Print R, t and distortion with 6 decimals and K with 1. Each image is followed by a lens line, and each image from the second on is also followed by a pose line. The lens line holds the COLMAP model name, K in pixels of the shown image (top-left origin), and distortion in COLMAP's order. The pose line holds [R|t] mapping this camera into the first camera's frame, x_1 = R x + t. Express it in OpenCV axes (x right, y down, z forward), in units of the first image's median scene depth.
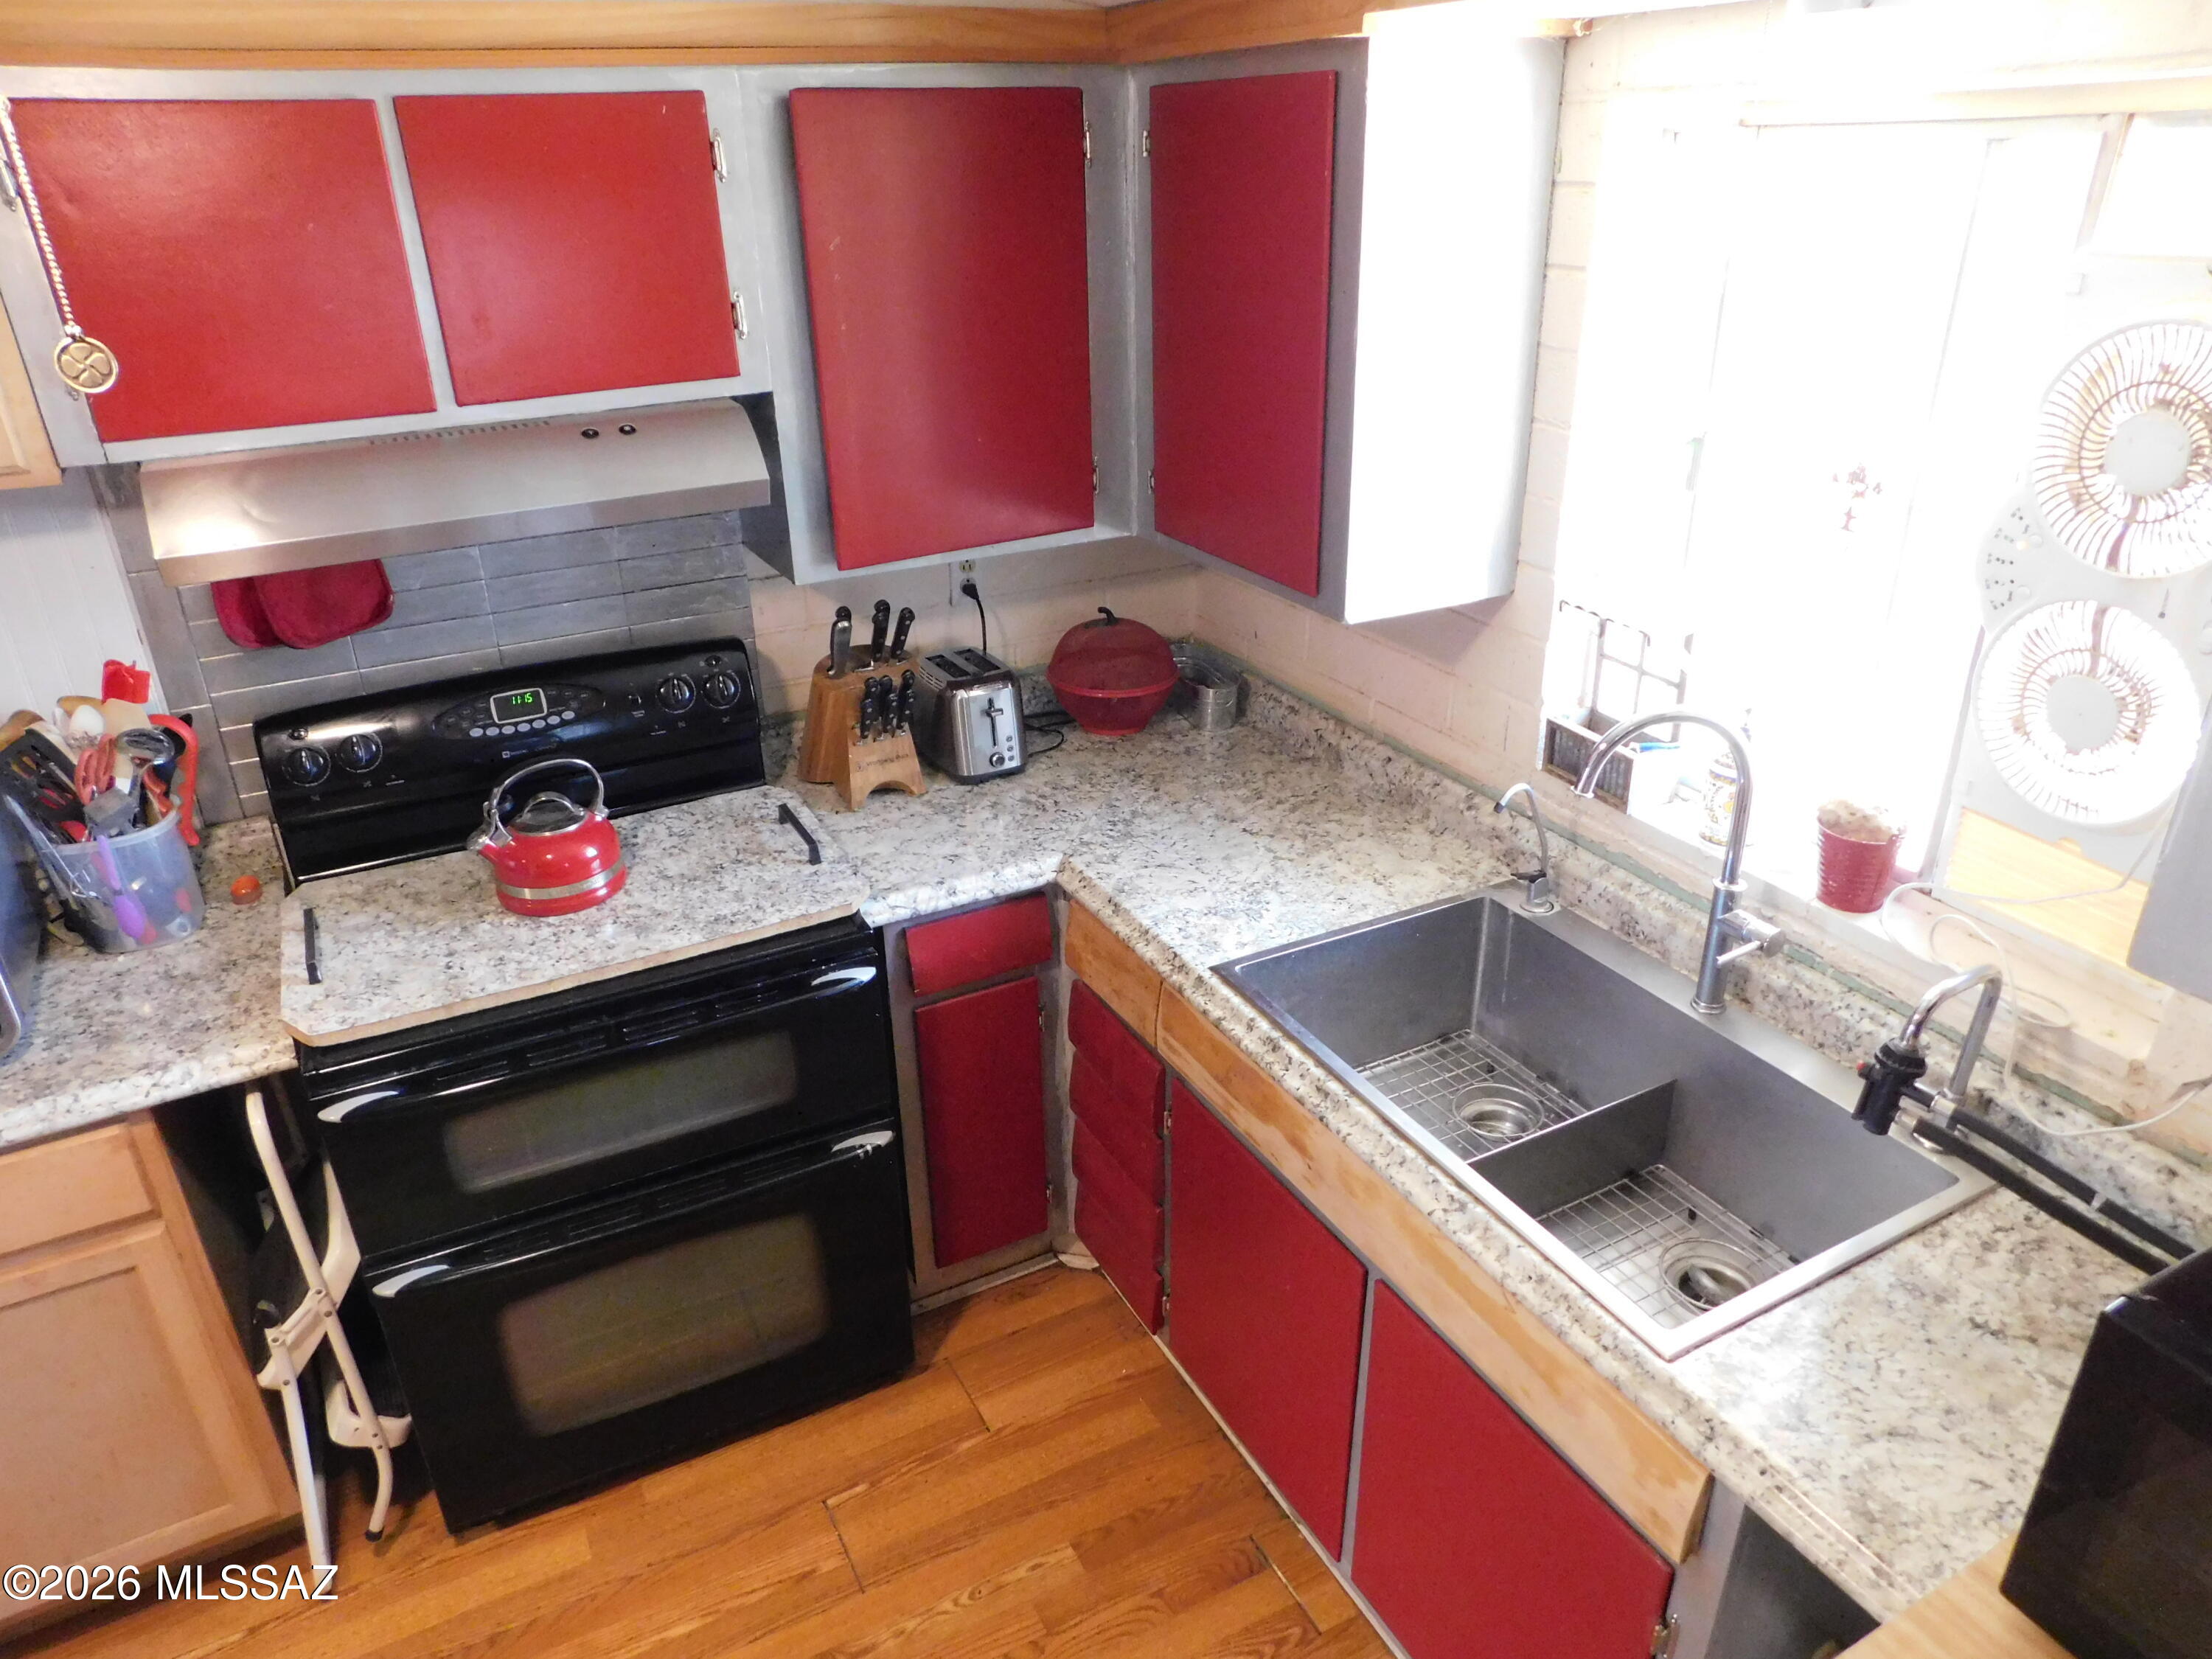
lens RADIAL K [[1451.2, 0, 1101.3], [0, 1451.2, 828.5], [0, 0, 1]] dist [-0.046311, 0.033315]
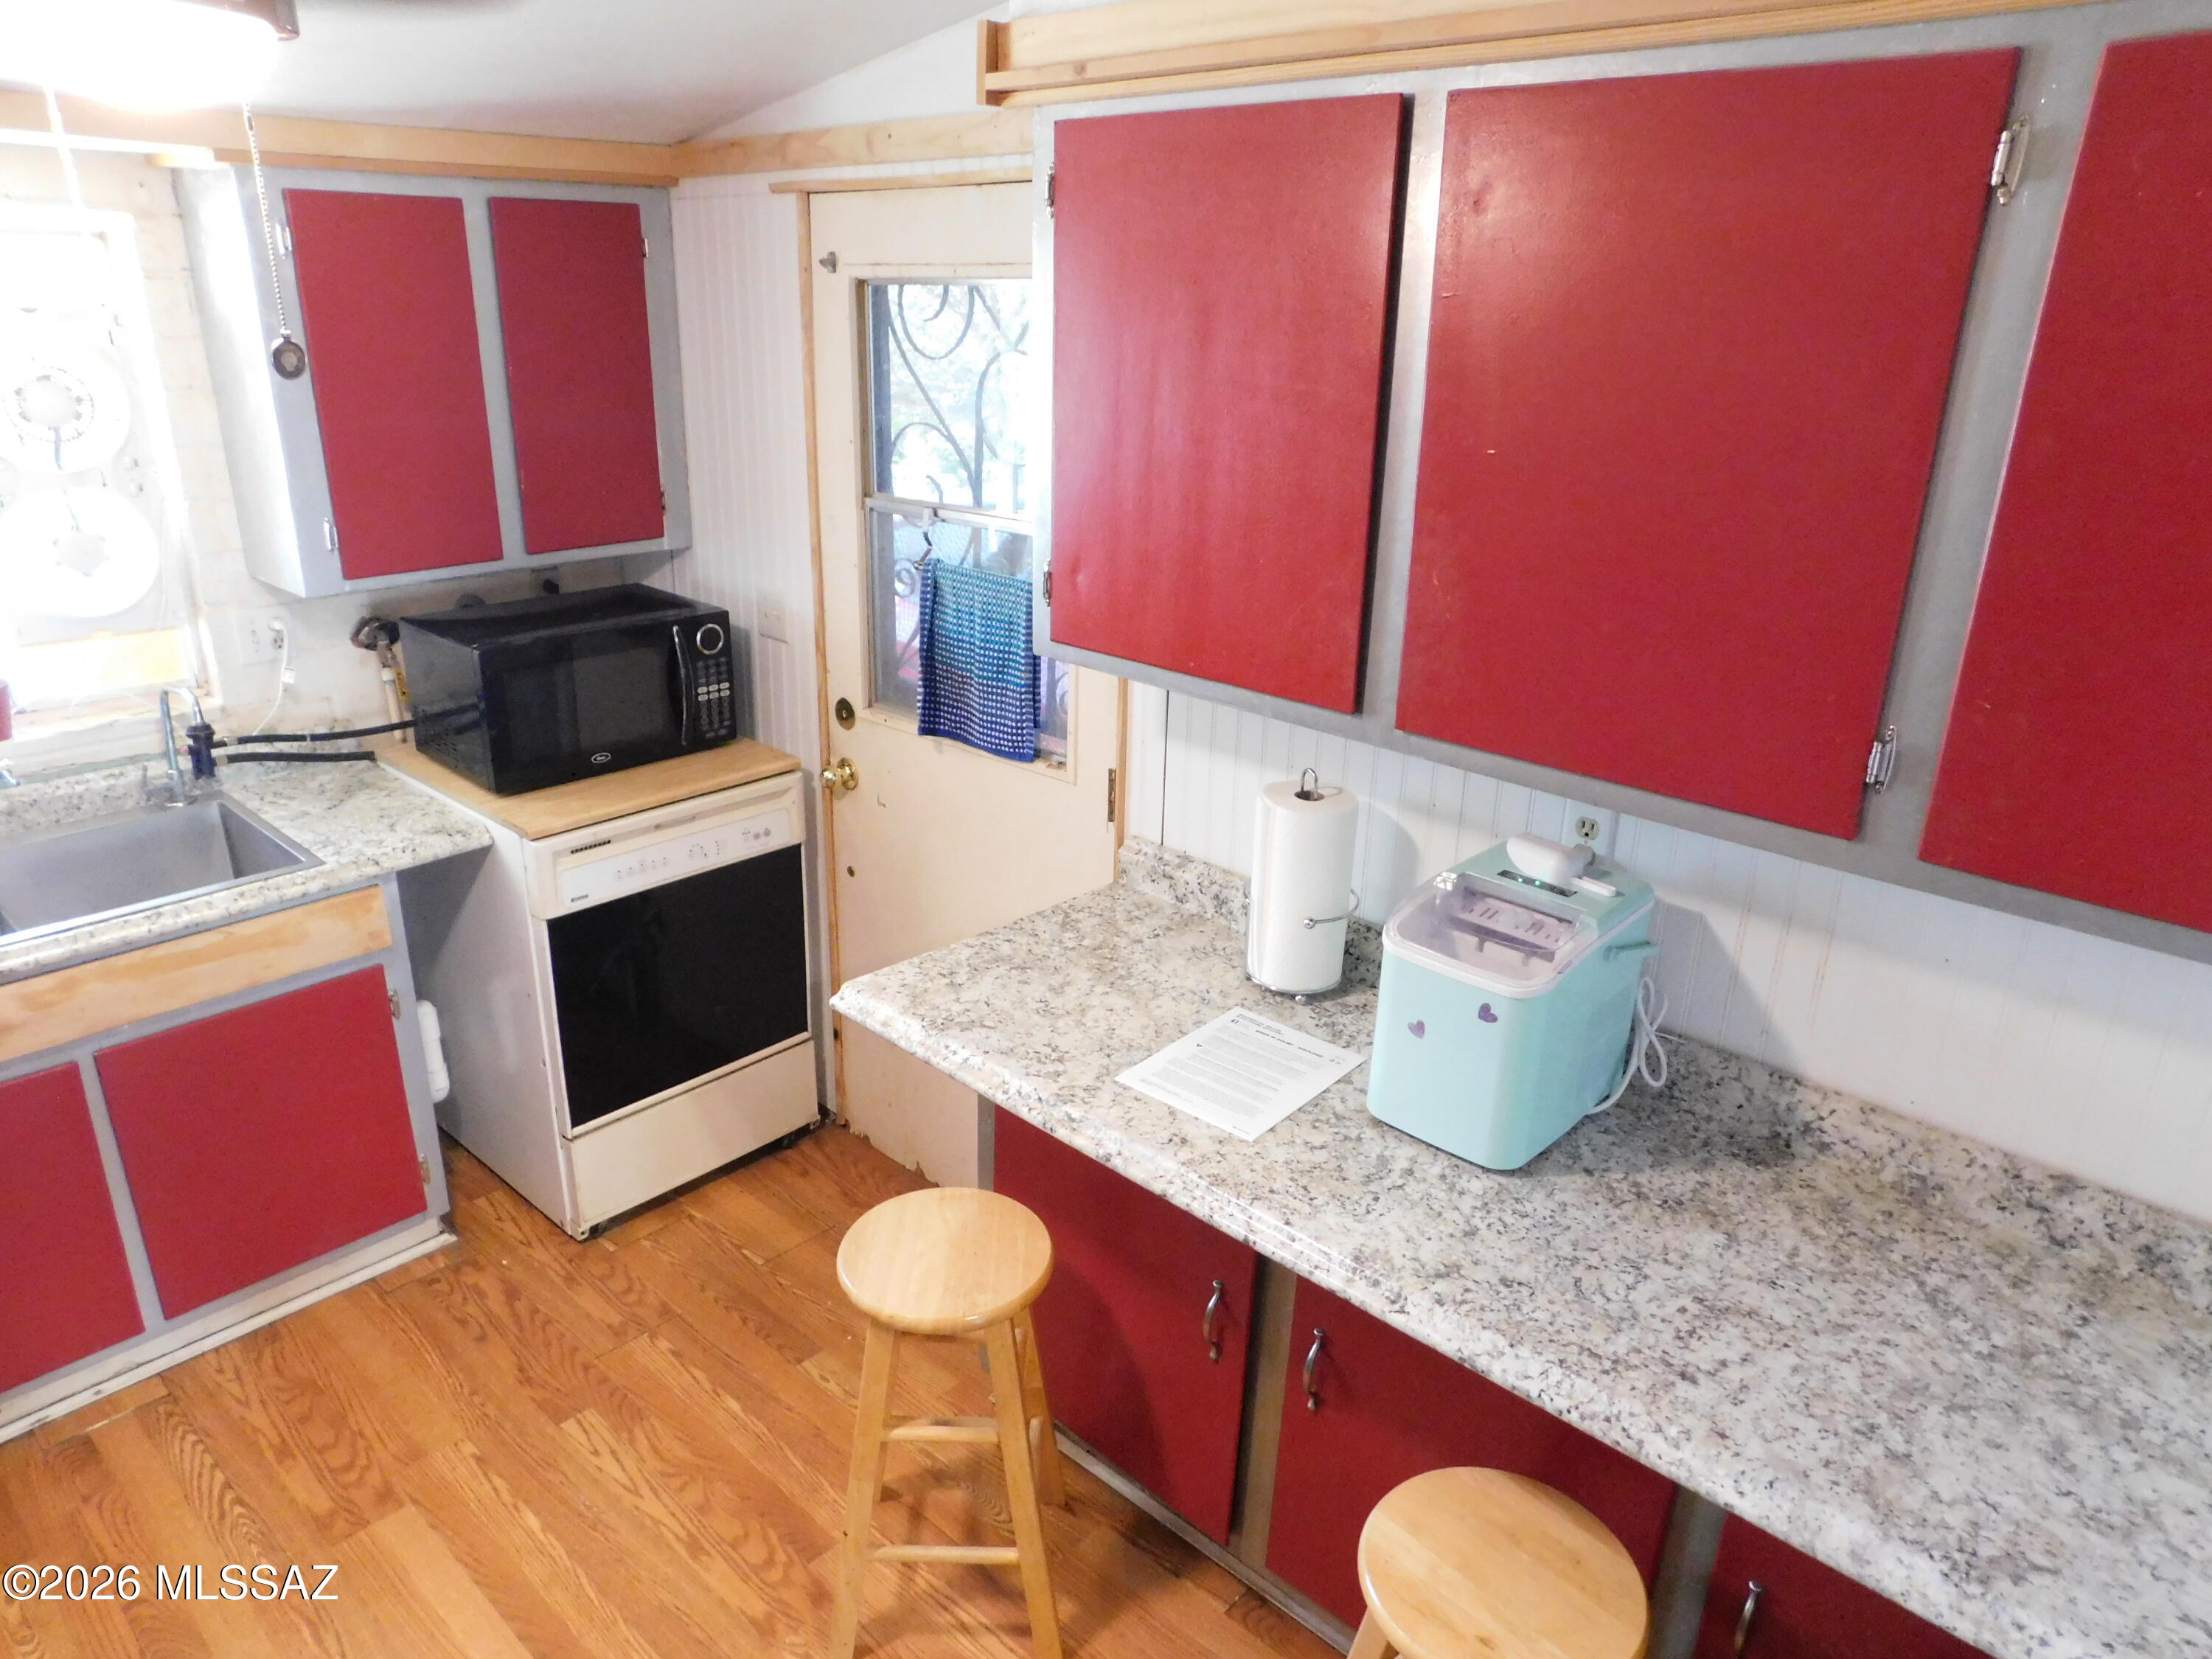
lens RADIAL K [[1451.2, 0, 1108.9], [0, 1451.2, 823.5], [0, 0, 1]] dist [-0.046311, 0.033315]
pose [[-0.340431, -0.314087, 0.886260, -0.309110], [0.390299, 0.810317, 0.437095, -0.018434], [-0.855438, 0.494707, -0.153269, 0.074948]]
